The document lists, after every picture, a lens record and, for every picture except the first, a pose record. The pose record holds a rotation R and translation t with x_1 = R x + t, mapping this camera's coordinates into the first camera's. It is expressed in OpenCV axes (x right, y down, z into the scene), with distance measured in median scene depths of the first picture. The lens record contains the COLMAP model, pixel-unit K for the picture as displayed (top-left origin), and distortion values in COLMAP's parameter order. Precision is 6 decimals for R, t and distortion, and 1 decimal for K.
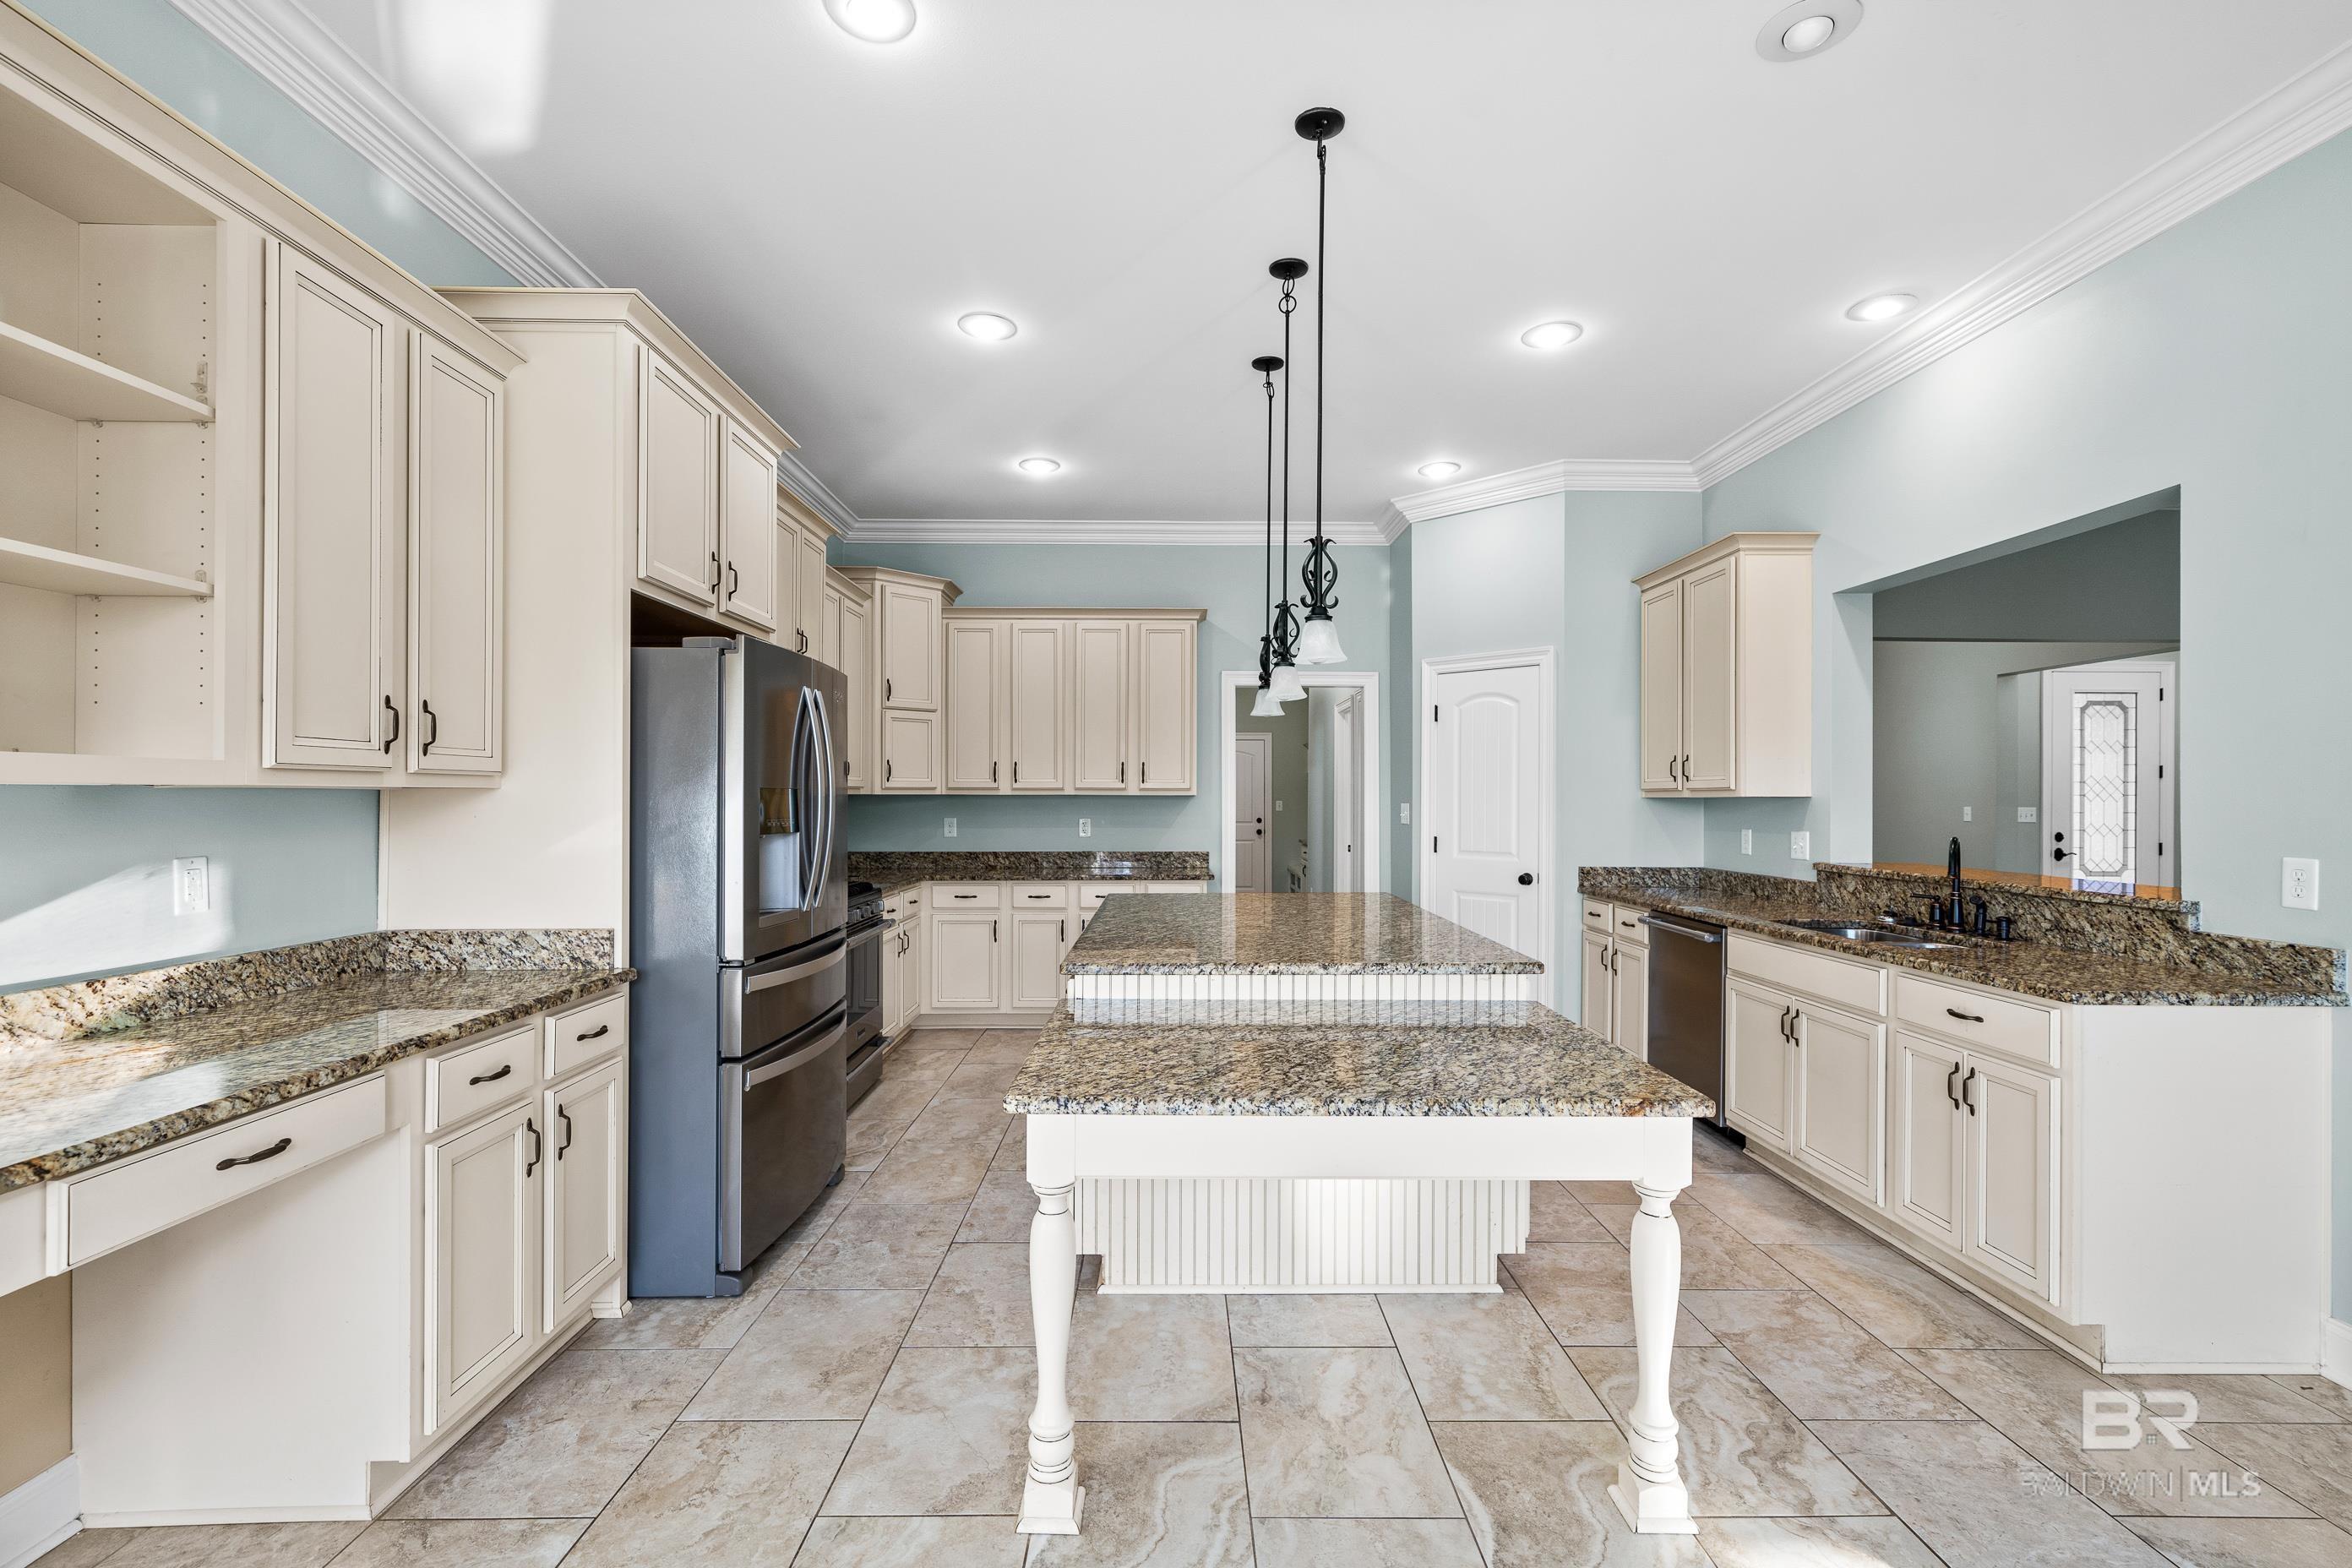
lens RADIAL K [[1044.0, 0, 1175.9], [0, 1044.0, 797.2], [0, 0, 1]] dist [0.001100, 0.000505]
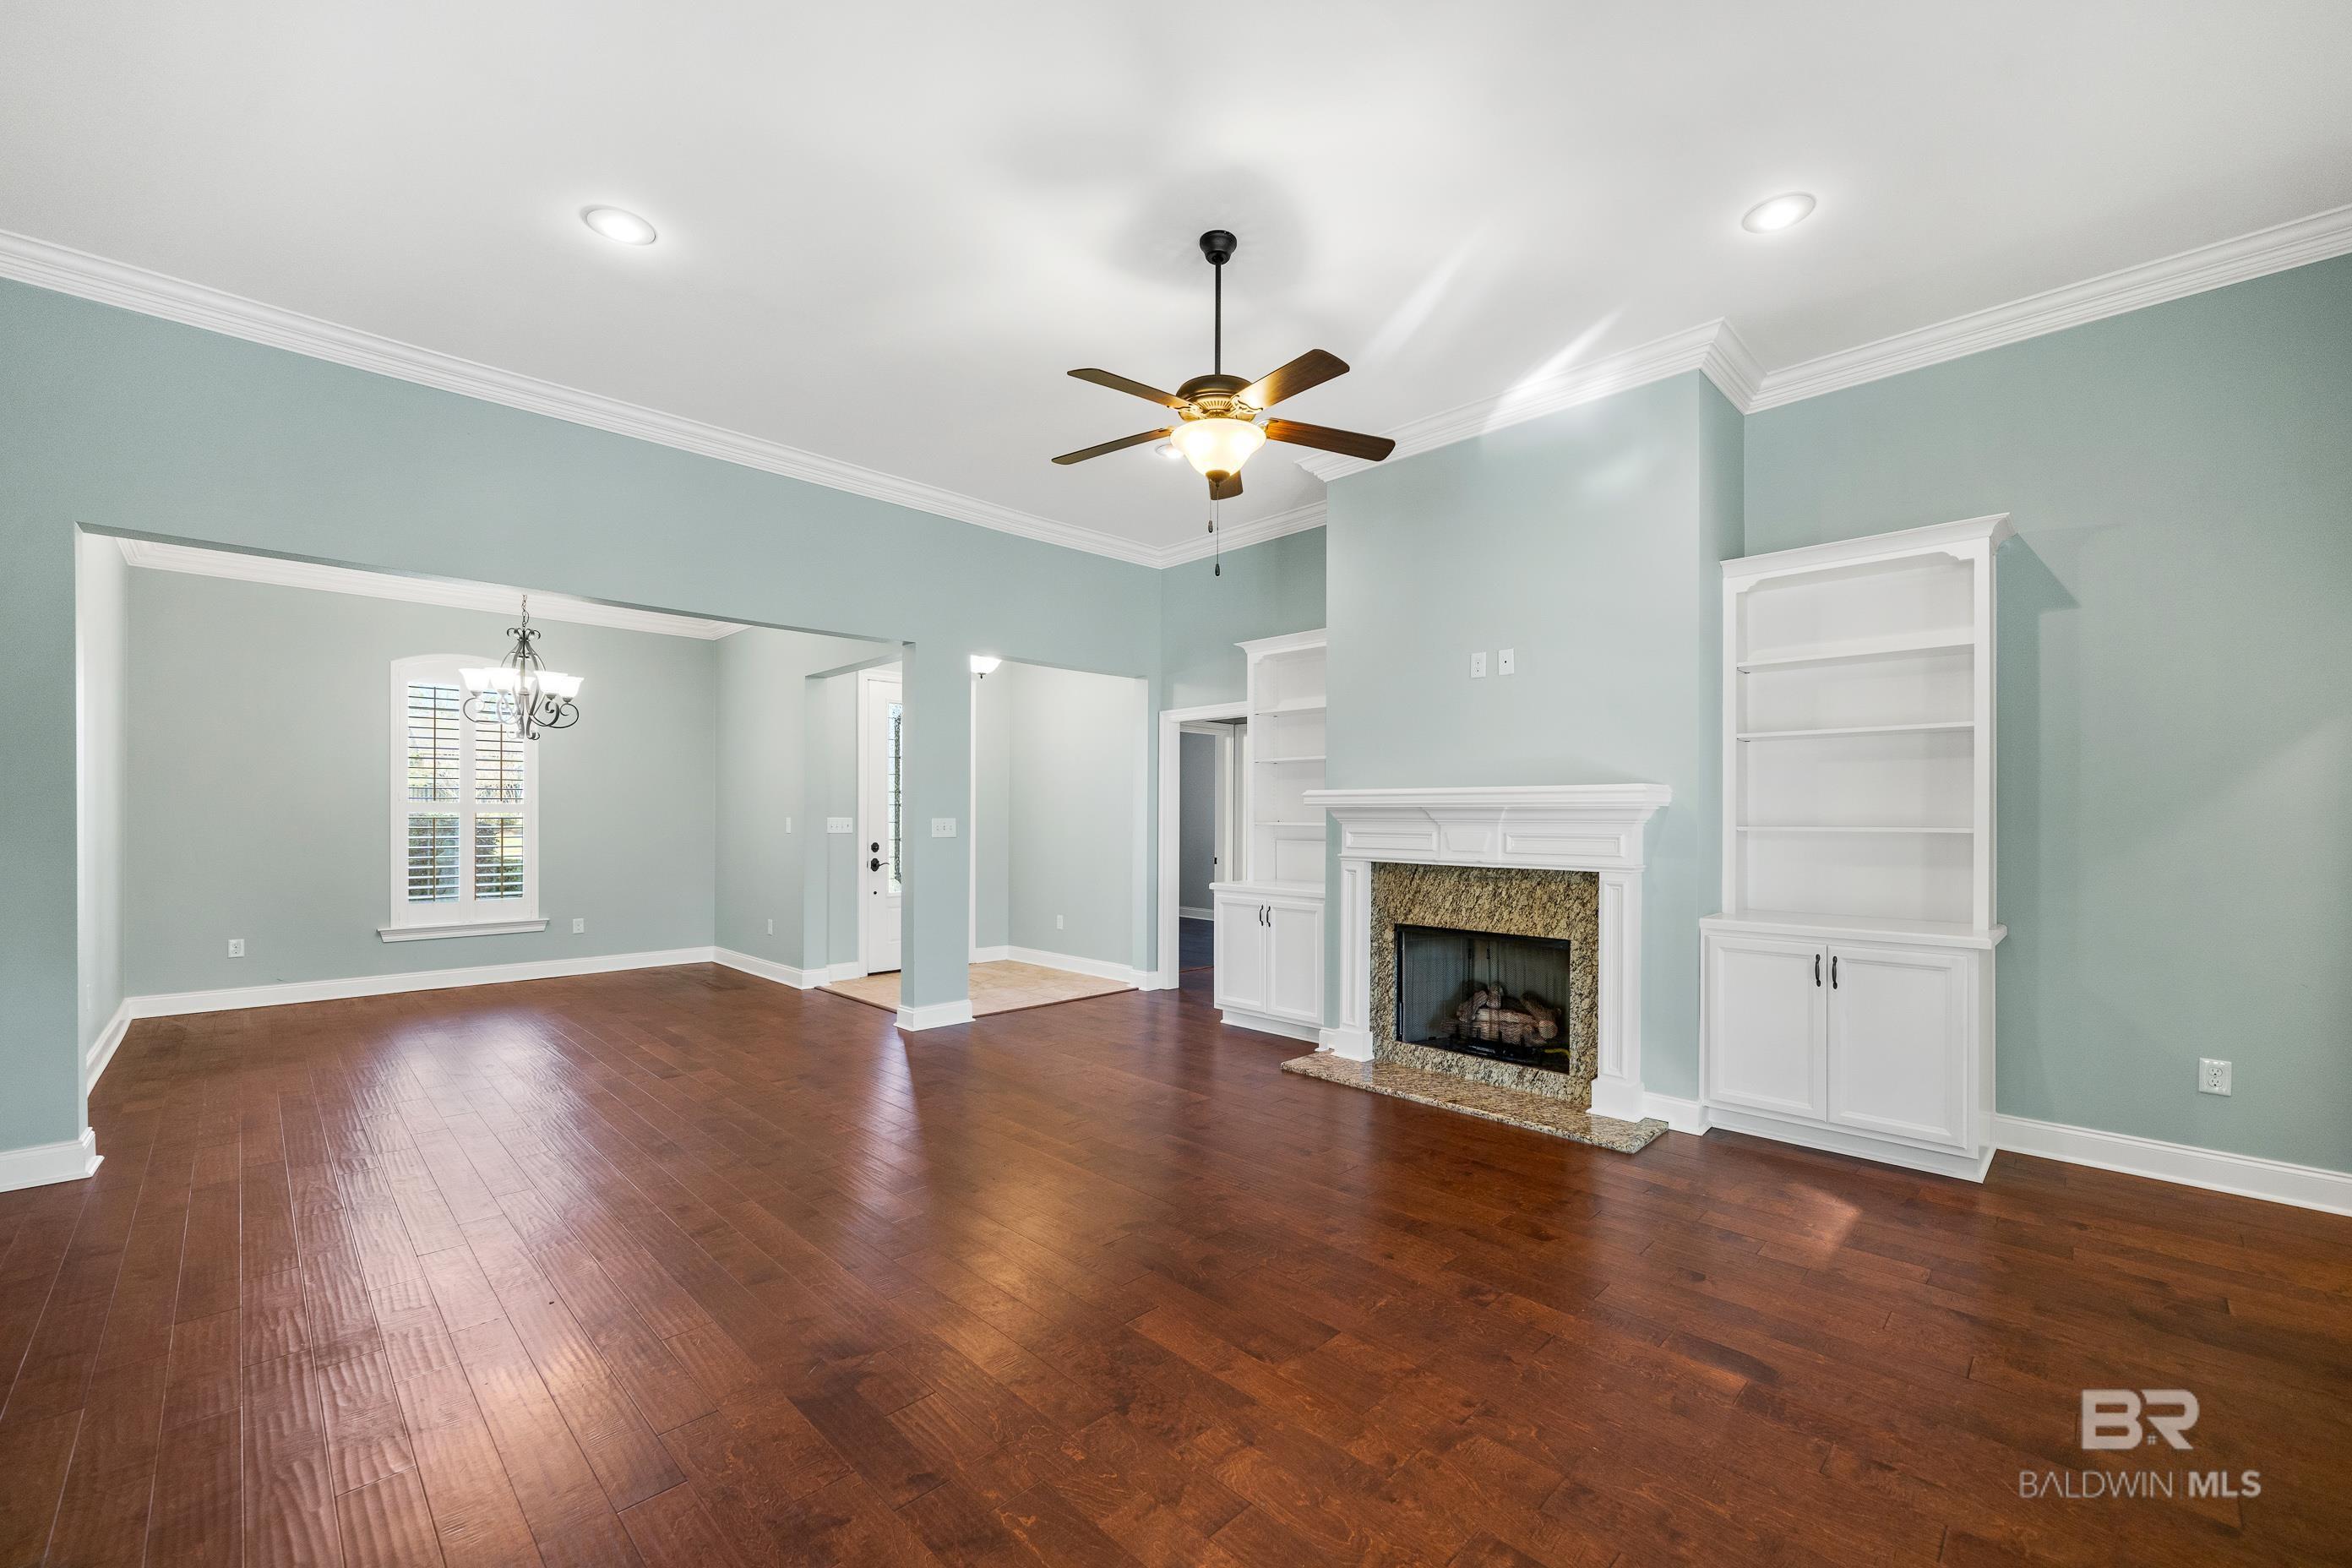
lens RADIAL K [[947.2, 0, 1184.2], [0, 947.2, 816.4], [0, 0, 1]] dist [-0.000232, 0.000036]
pose [[0.716951, -0.006900, 0.697090, 0.917136], [0.002213, 0.999968, 0.007622, 0.005865], [-0.697120, -0.003922, 0.716943, 0.320586]]
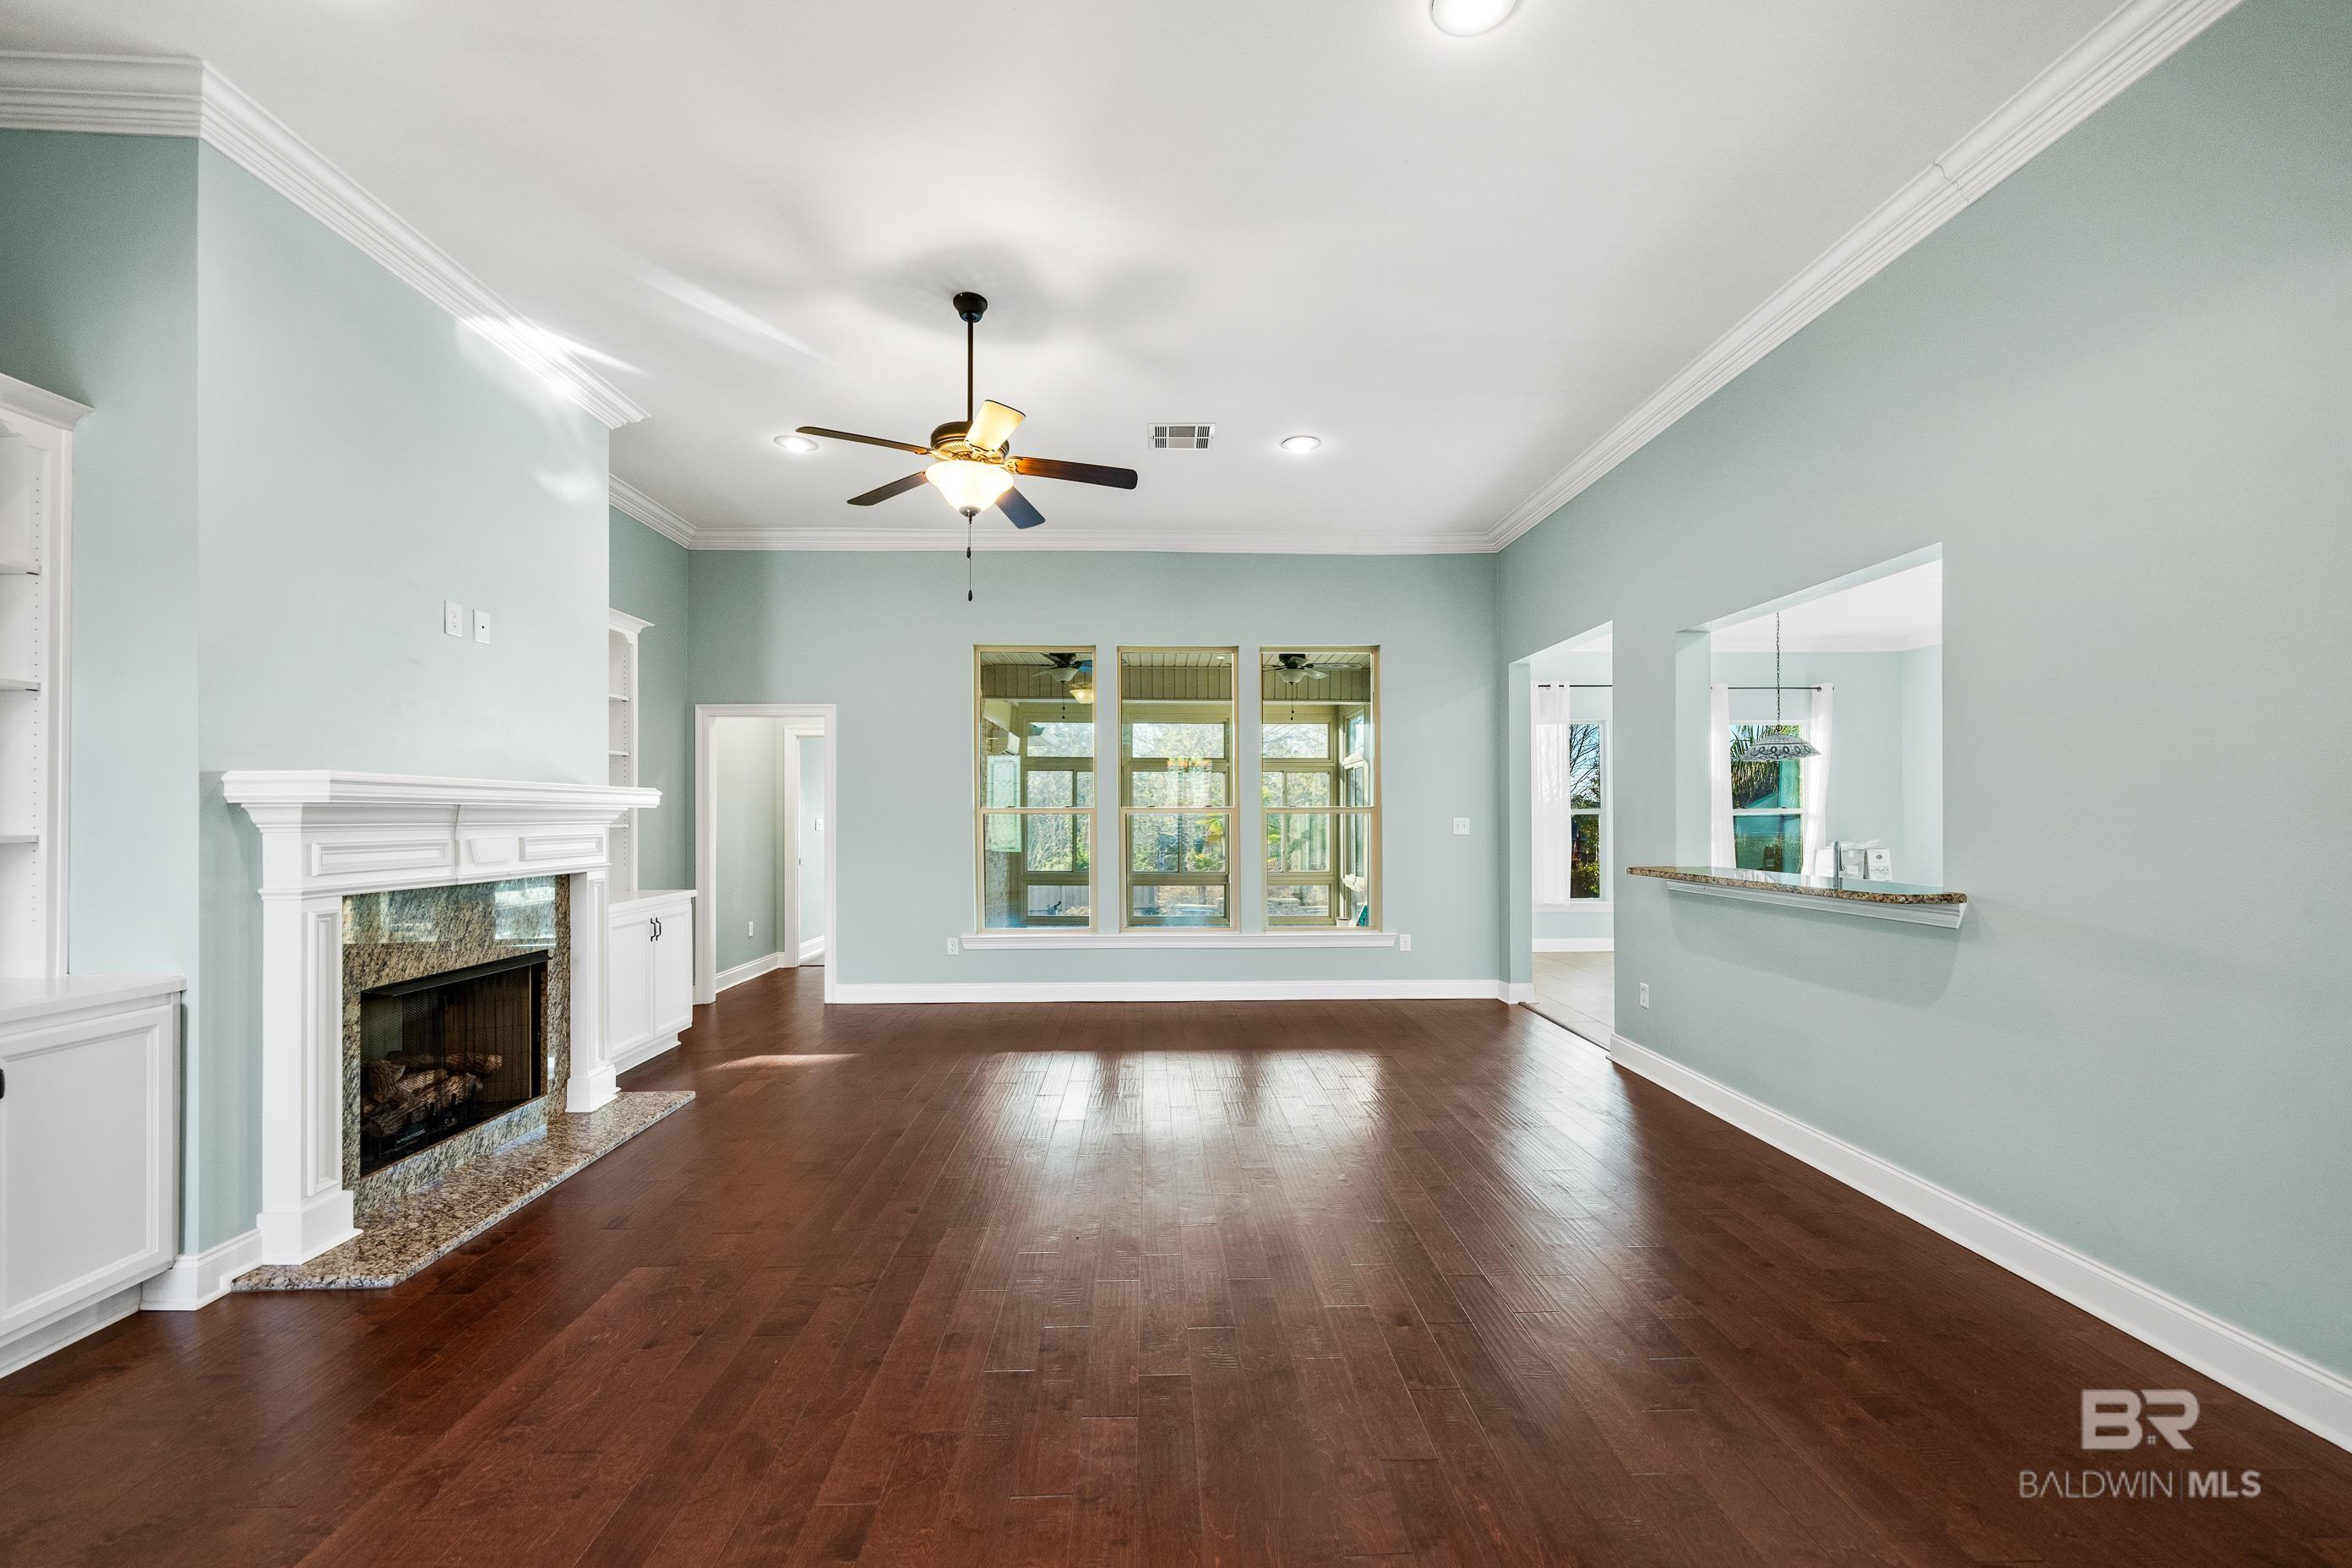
lens RADIAL K [[929.7, 0, 1185.4], [0, 929.7, 810.5], [0, 0, 1]] dist [-0.000223, 0.000018]
pose [[-0.999579, -0.005216, -0.028549, 1.324946], [-0.005040, 0.999968, -0.006242, 0.010269], [0.028581, -0.006096, -0.999573, 1.775868]]
